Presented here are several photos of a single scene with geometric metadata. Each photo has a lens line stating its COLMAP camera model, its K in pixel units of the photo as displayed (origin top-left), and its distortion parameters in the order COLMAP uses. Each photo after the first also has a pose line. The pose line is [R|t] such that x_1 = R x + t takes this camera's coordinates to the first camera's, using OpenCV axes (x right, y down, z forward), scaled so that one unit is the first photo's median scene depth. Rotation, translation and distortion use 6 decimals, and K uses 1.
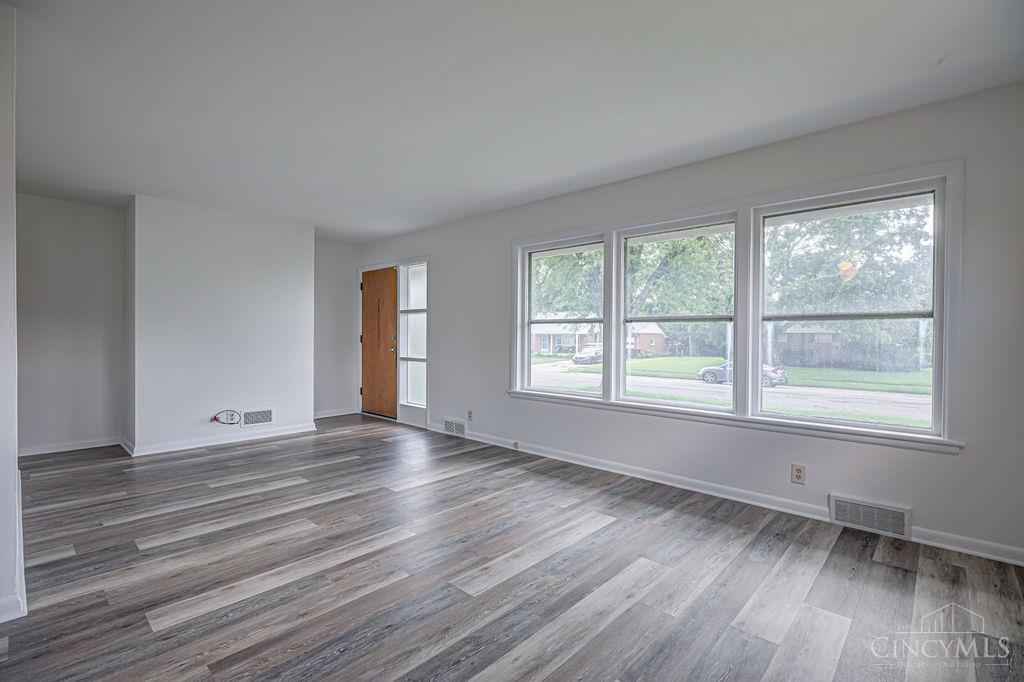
lens RADIAL K [[463.1, 0, 513.6], [0, 463.1, 360.7], [0, 0, 1]] dist [-0.000204, 0.000520]
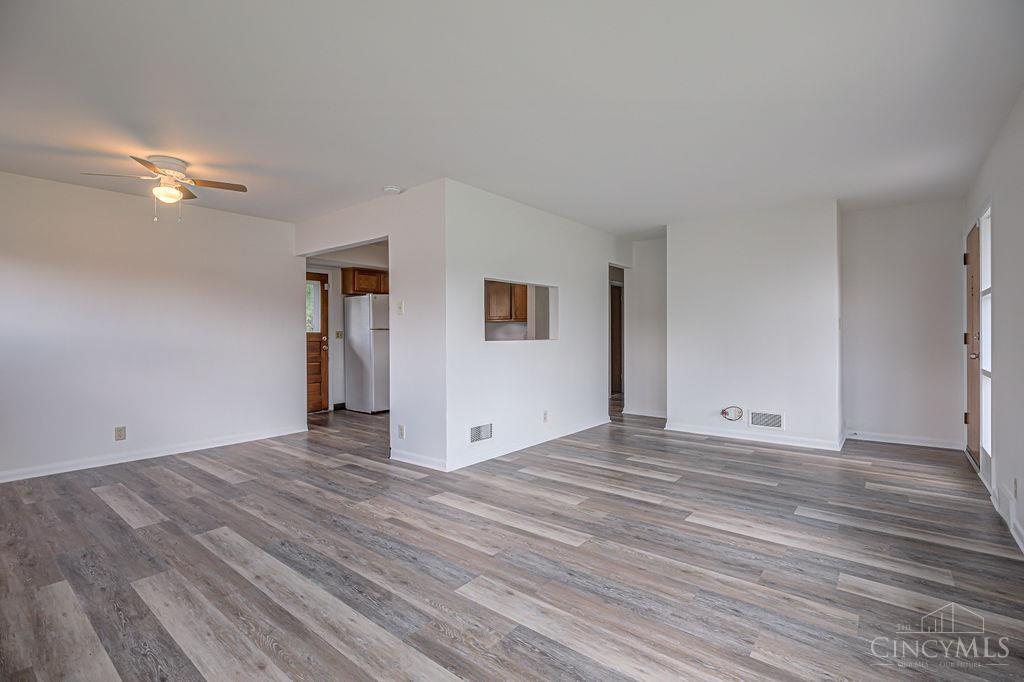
lens RADIAL K [[474.0, 0, 517.6], [0, 474.0, 334.4], [0, 0, 1]] dist [-0.007287, -0.000310]
pose [[0.076212, -0.004311, -0.997082, 0.632818], [-0.051391, 0.998645, -0.008245, -0.031220], [0.995766, 0.051870, 0.075887, 0.684089]]
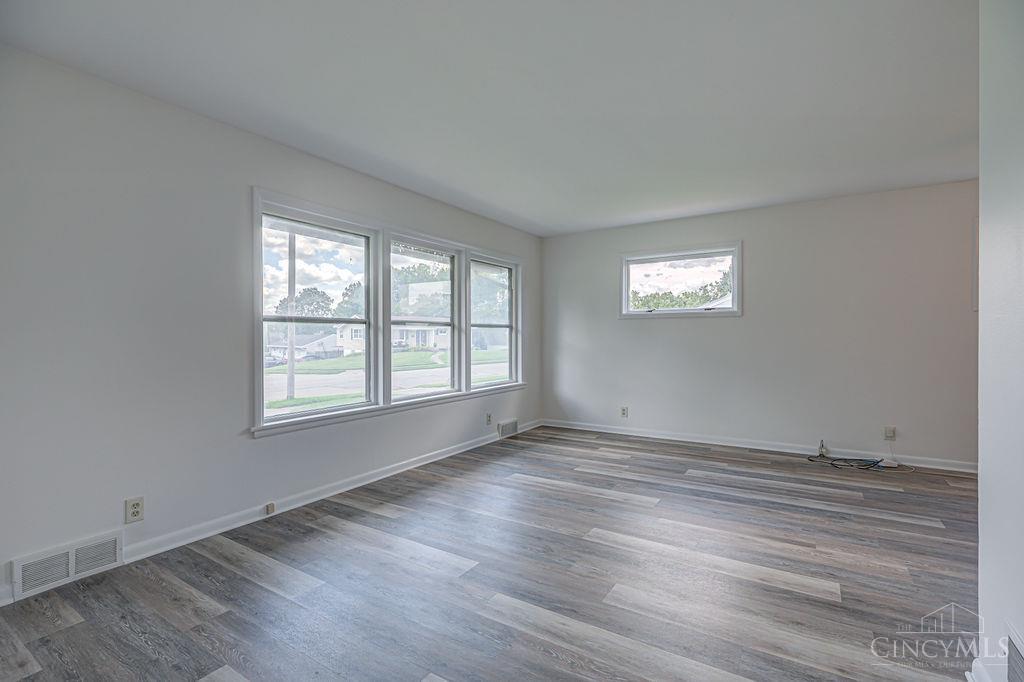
lens RADIAL K [[469.4, 0, 514.5], [0, 469.4, 336.1], [0, 0, 1]] dist [-0.001997, -0.000444]
pose [[-0.179052, -0.002810, 0.983836, -1.056381], [0.058611, 0.998189, 0.013518, -0.070287], [-0.982092, 0.060084, -0.178563, 1.164128]]
